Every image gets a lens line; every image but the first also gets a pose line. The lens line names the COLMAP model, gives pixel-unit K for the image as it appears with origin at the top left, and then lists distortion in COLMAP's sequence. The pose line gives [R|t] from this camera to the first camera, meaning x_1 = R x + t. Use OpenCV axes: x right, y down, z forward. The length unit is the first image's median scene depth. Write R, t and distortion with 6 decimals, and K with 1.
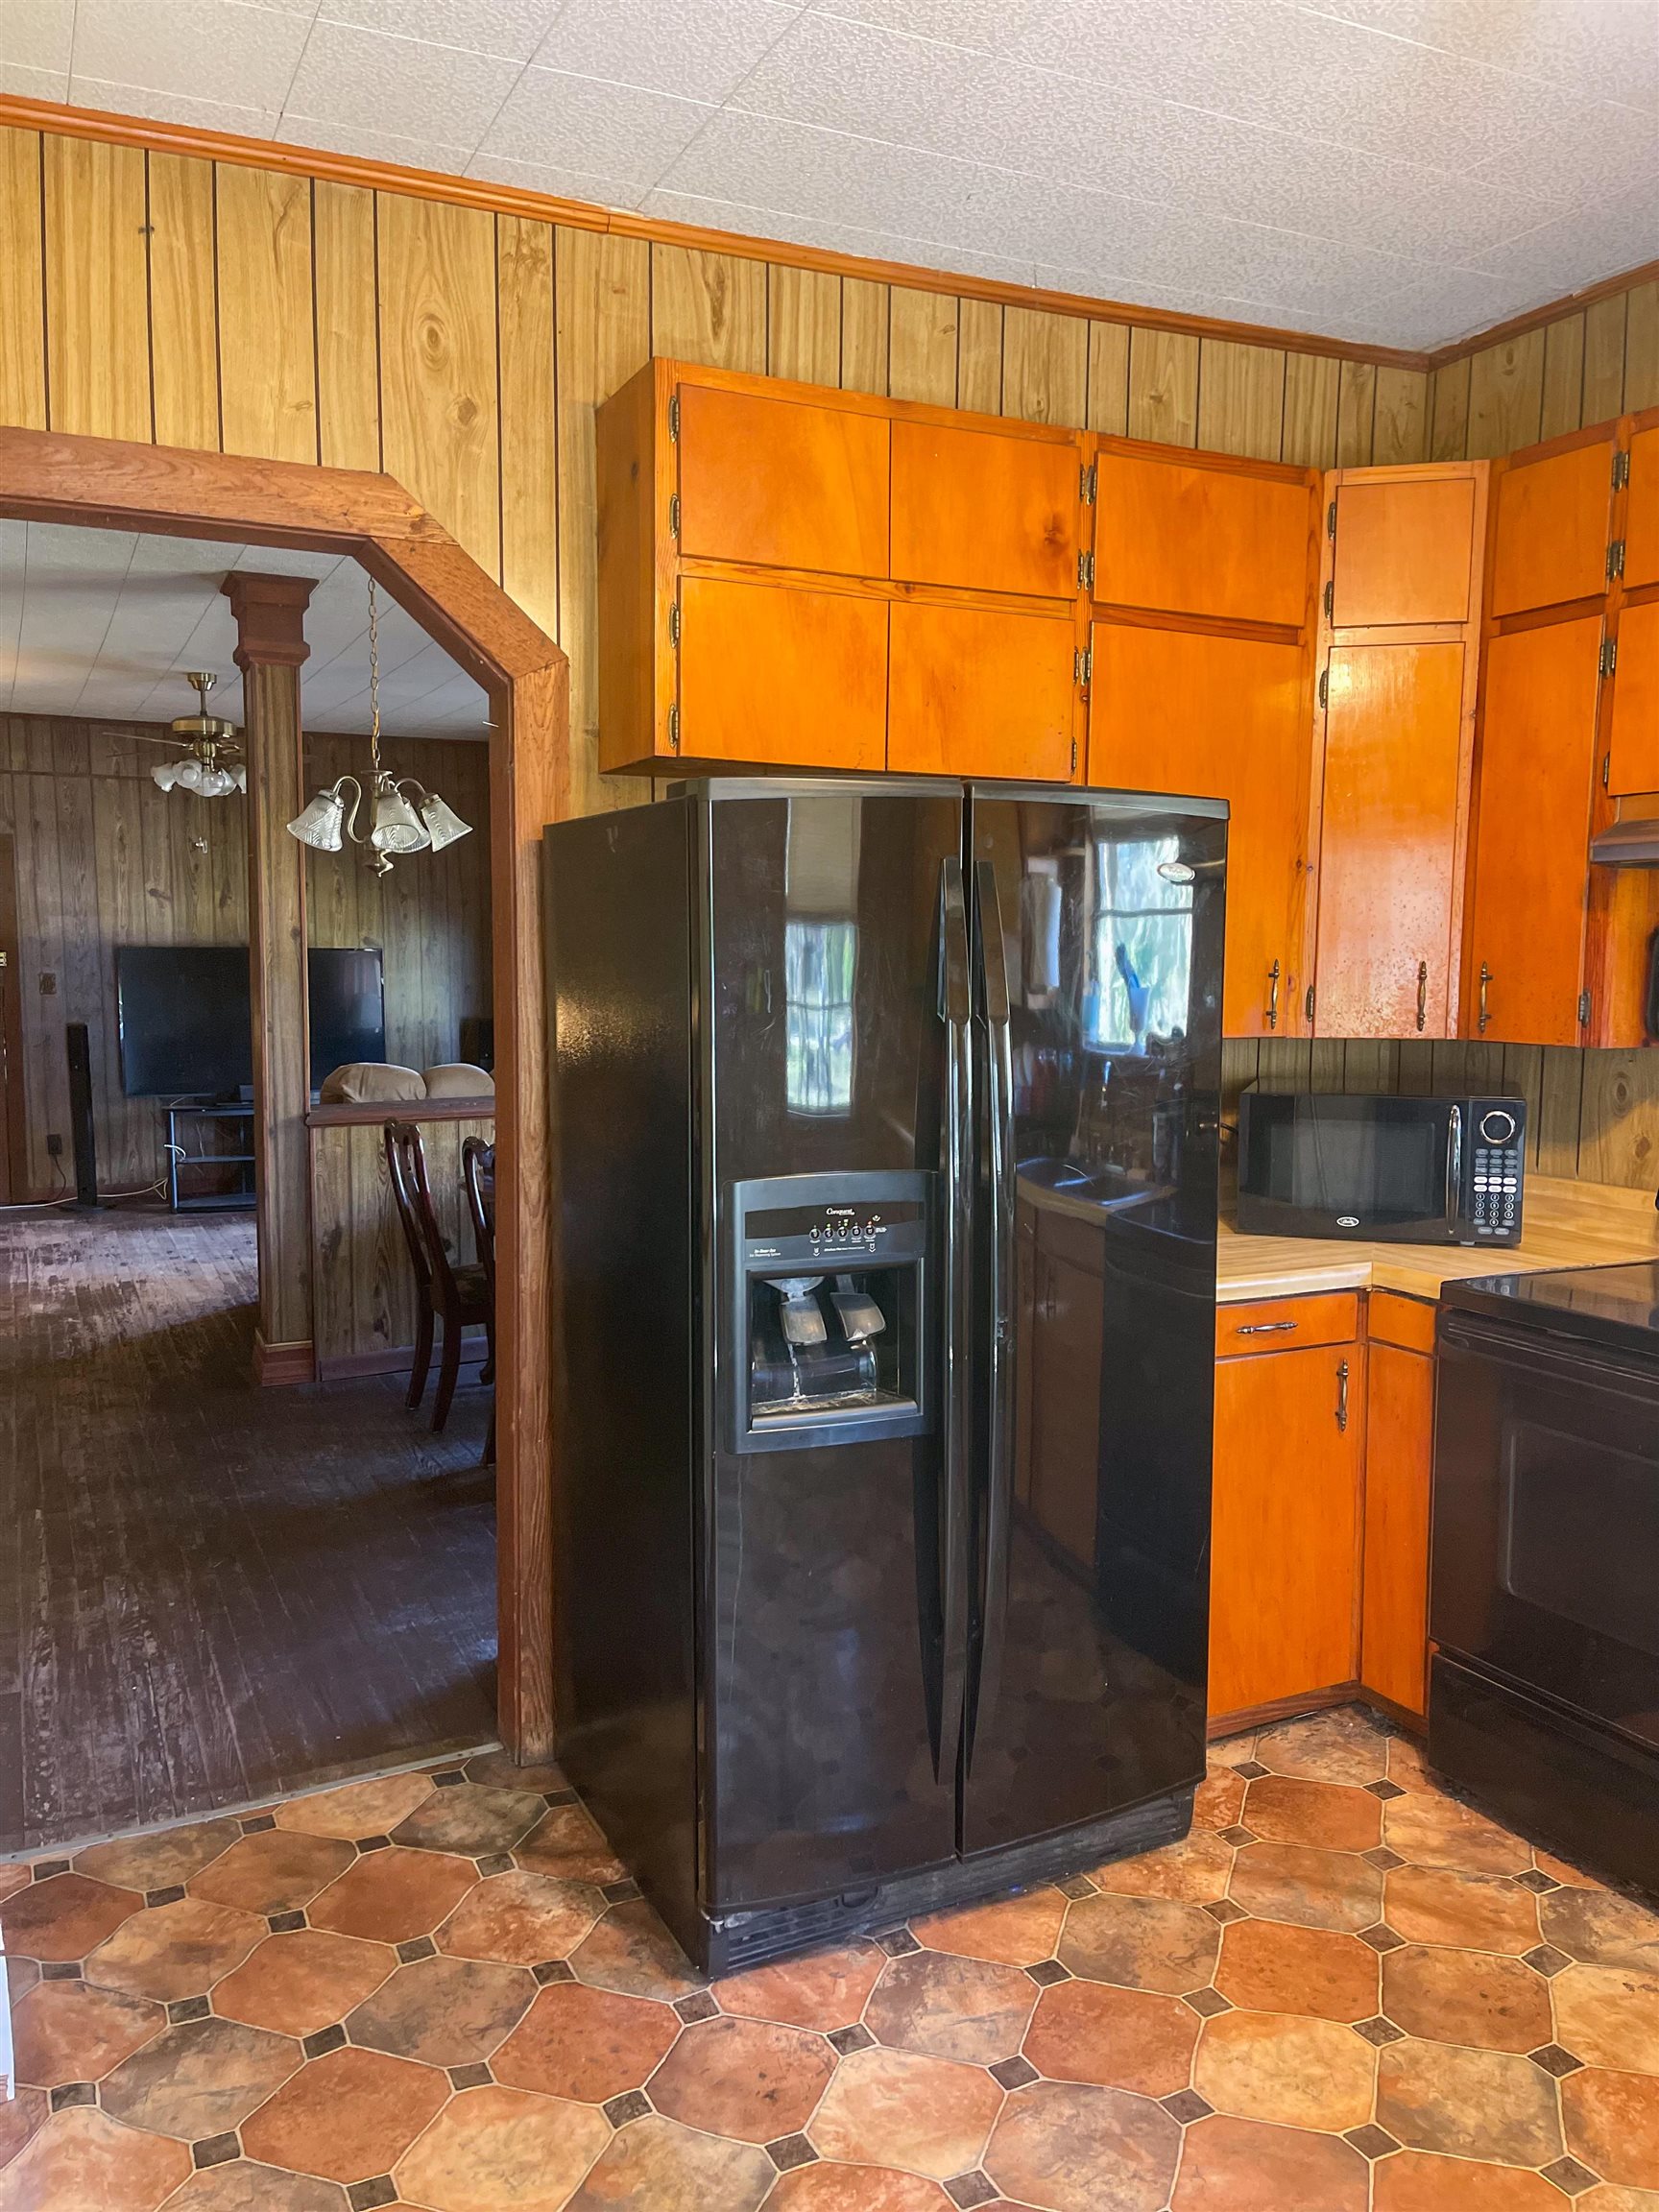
lens RADIAL K [[1660.6, 0, 829.5], [0, 1660.6, 1106.0], [0, 0, 1]] dist [0.014510, 0.008318]
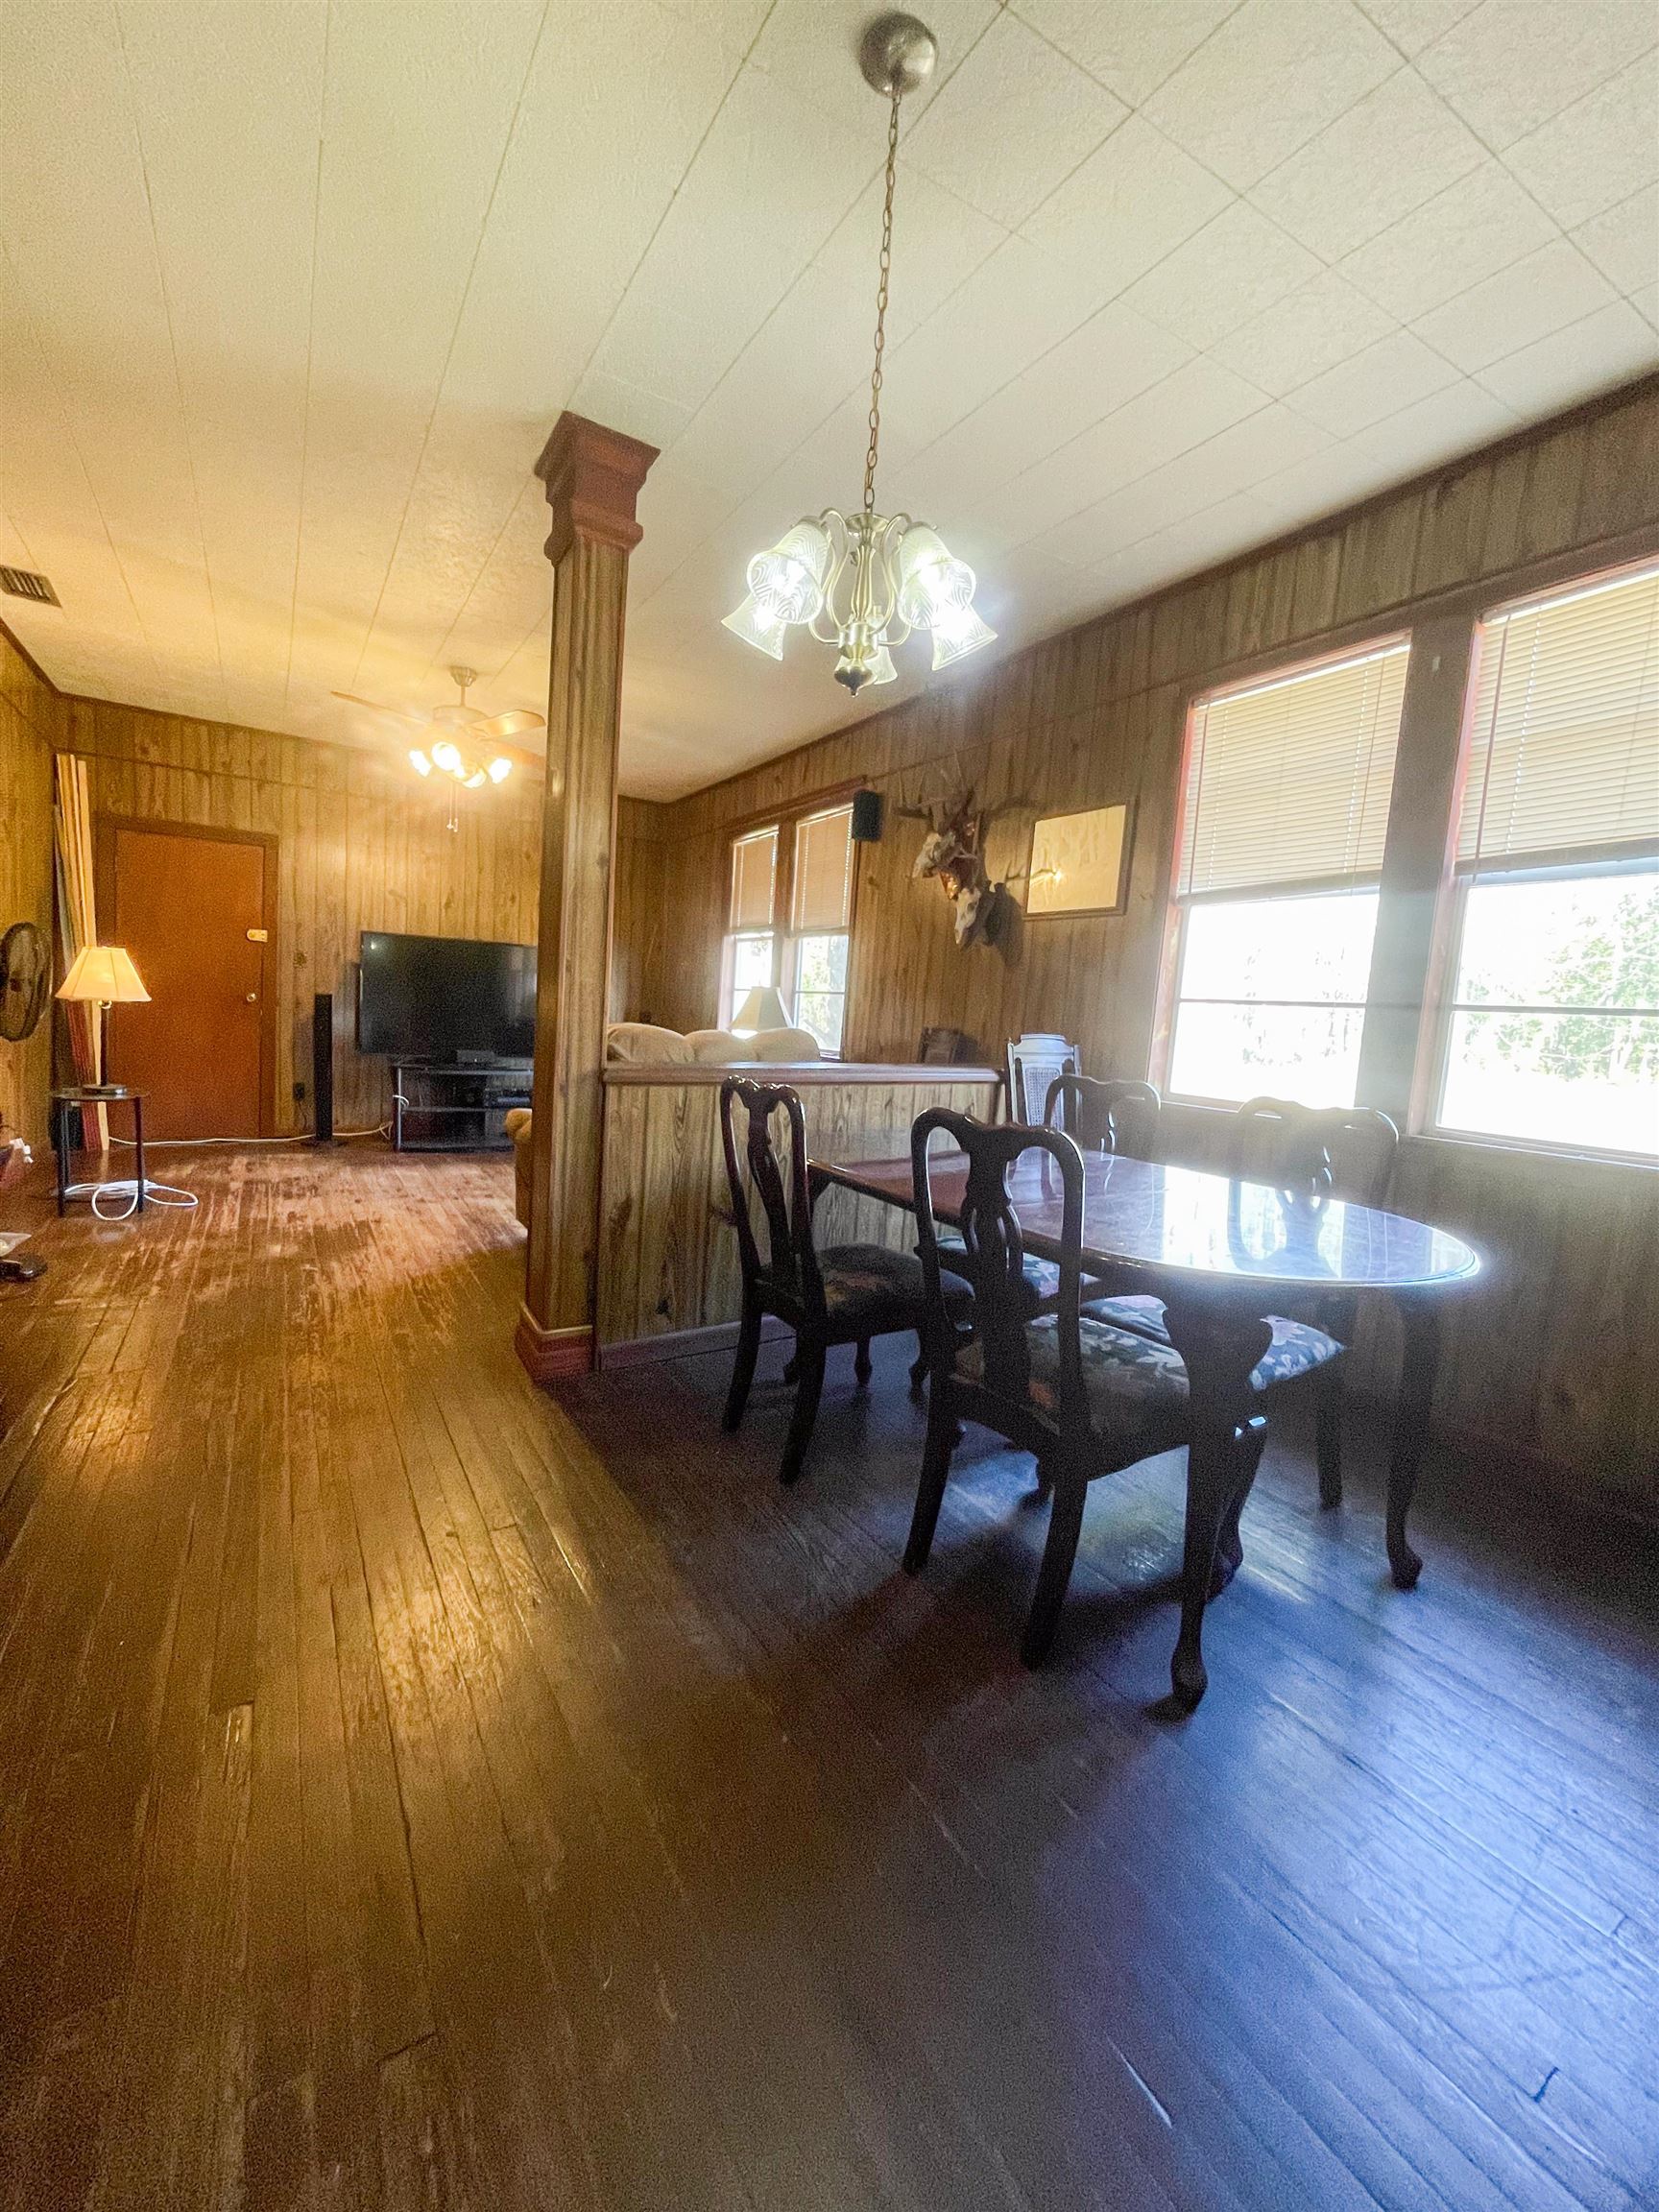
lens RADIAL K [[891.1, 0, 824.4], [0, 891.1, 1079.6], [0, 0, 1]] dist [-0.017641, -0.000043]
pose [[0.993899, 0.046224, 0.100140, -0.201212], [-0.044905, 0.998873, -0.015392, 0.010055], [-0.100738, 0.010801, 0.994854, 0.429860]]
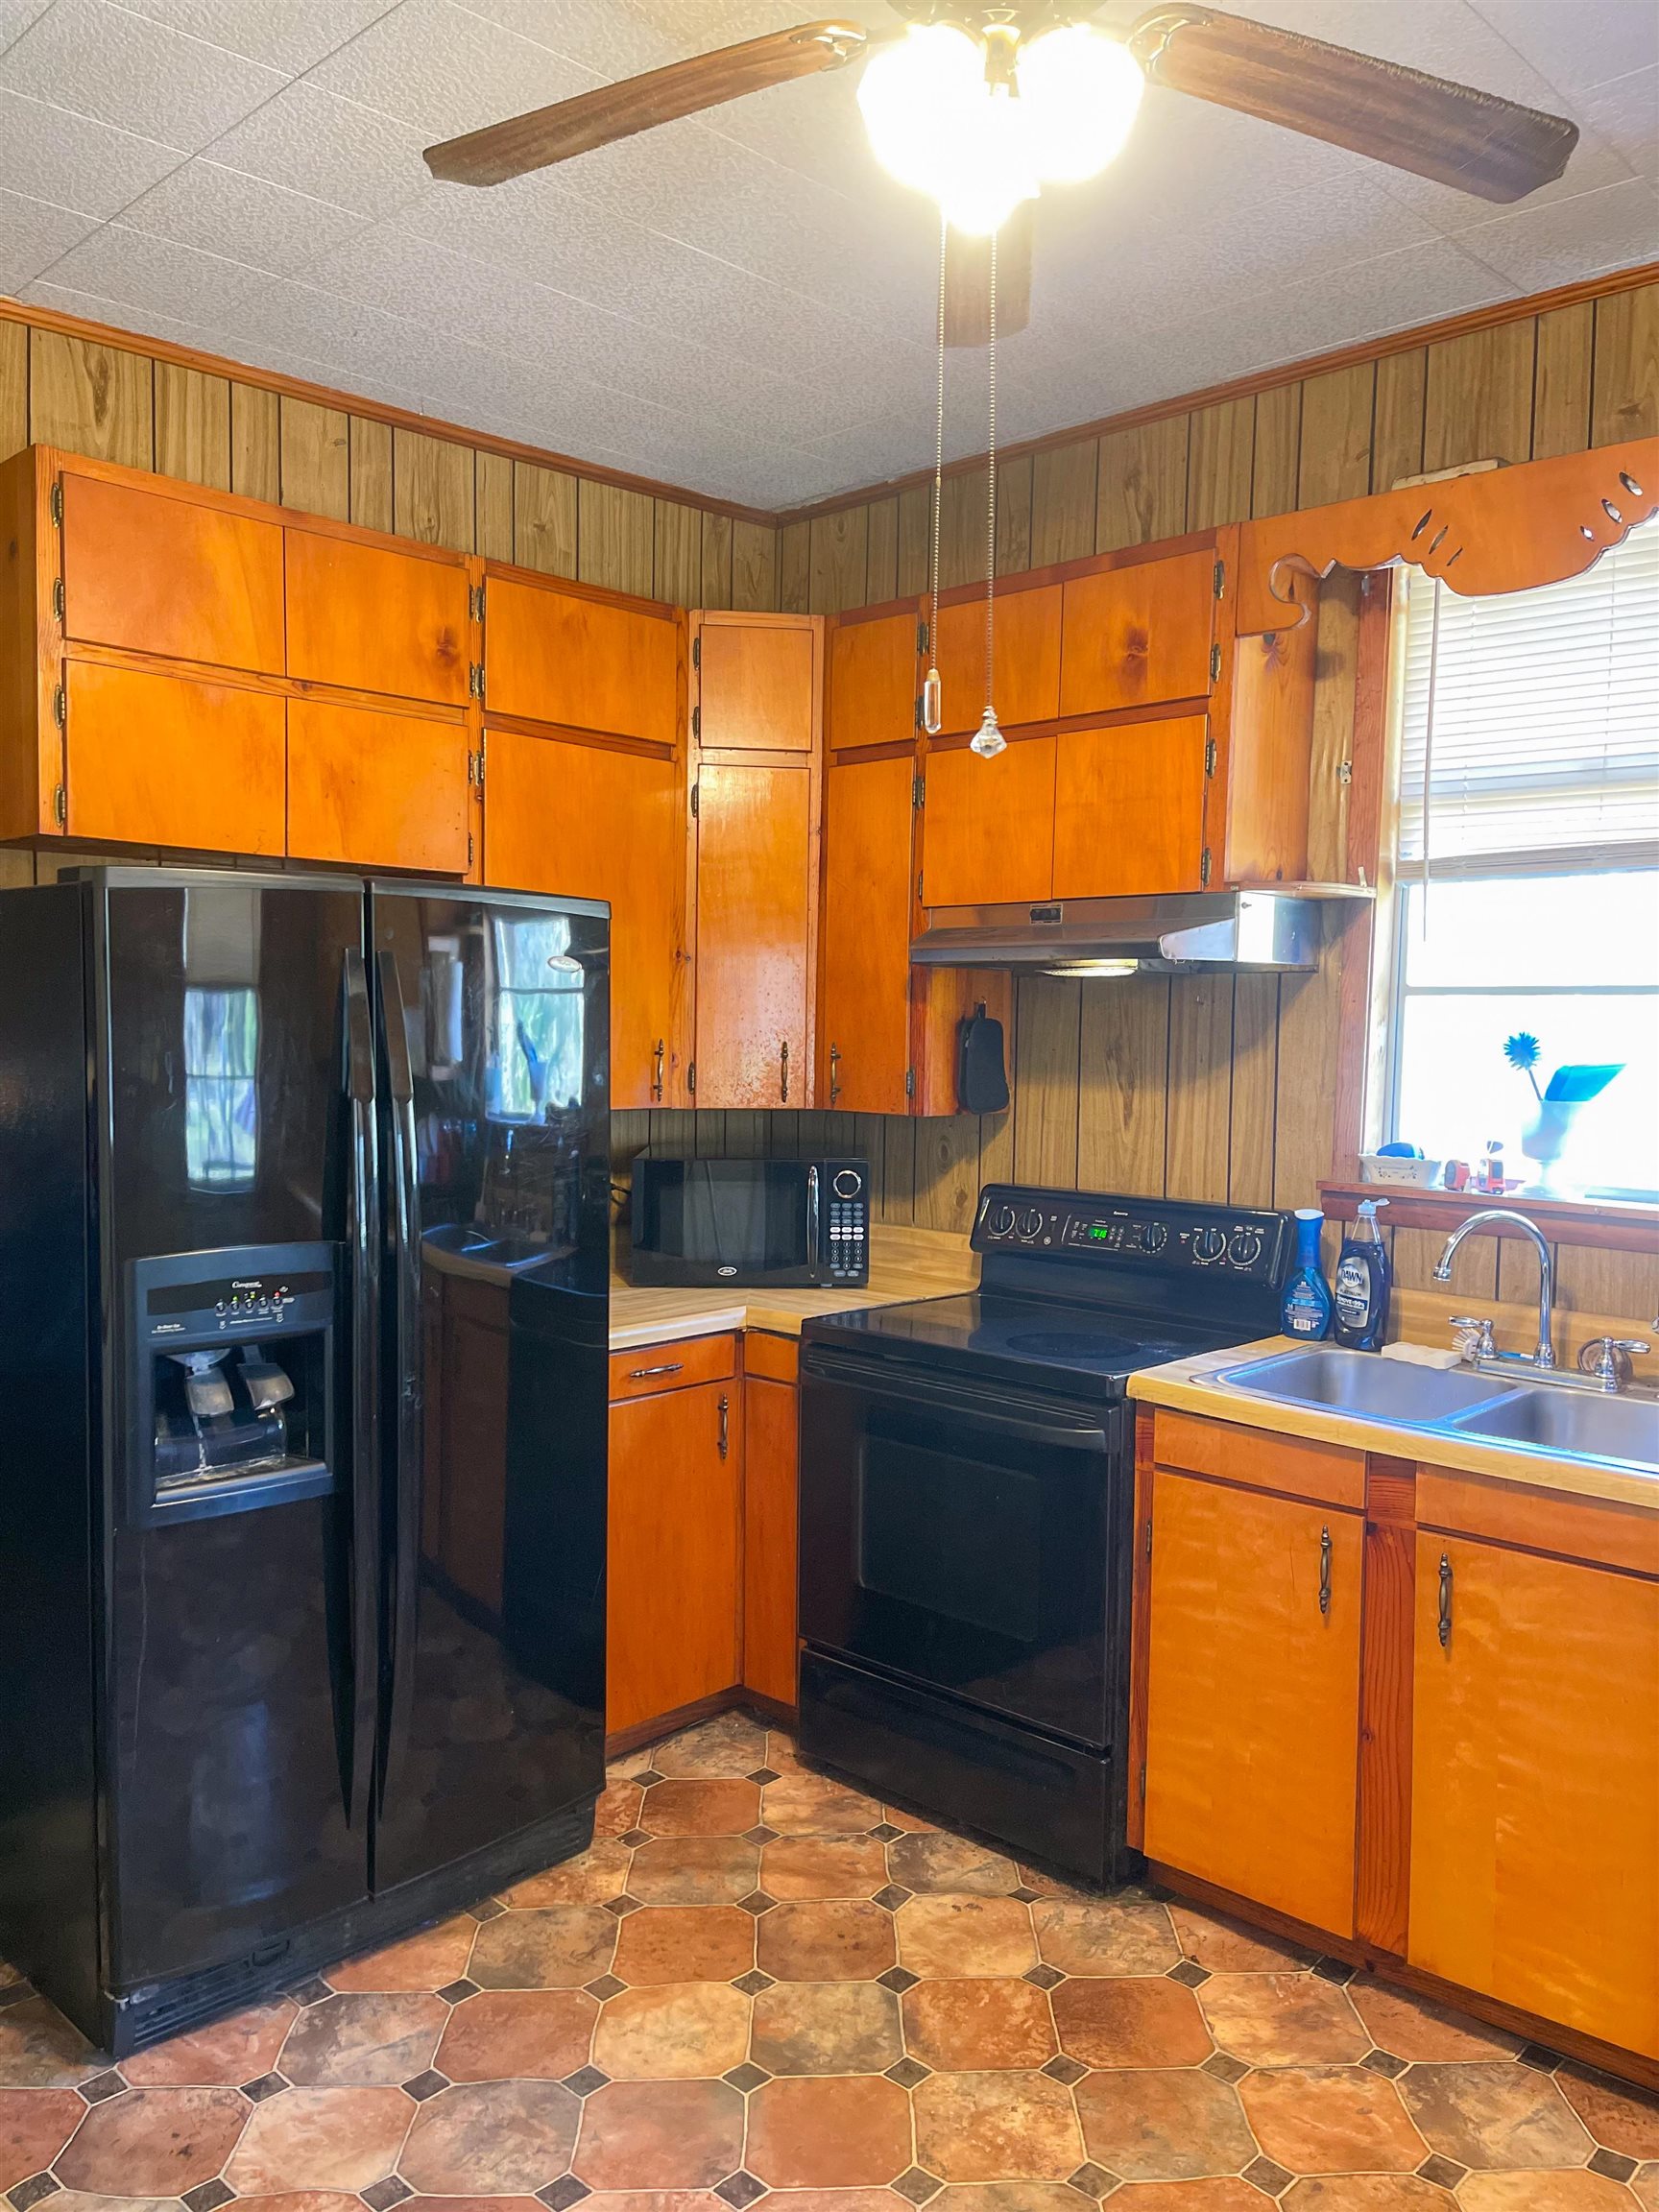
lens RADIAL K [[1673.3, 0, 840.2], [0, 1673.3, 1118.5], [0, 0, 1]] dist [0.077830, -0.096941]
pose [[0.938057, -0.012321, 0.346262, -0.008523], [0.021424, 0.999518, -0.022472, -0.007813], [-0.345819, 0.028498, 0.937869, -0.108757]]
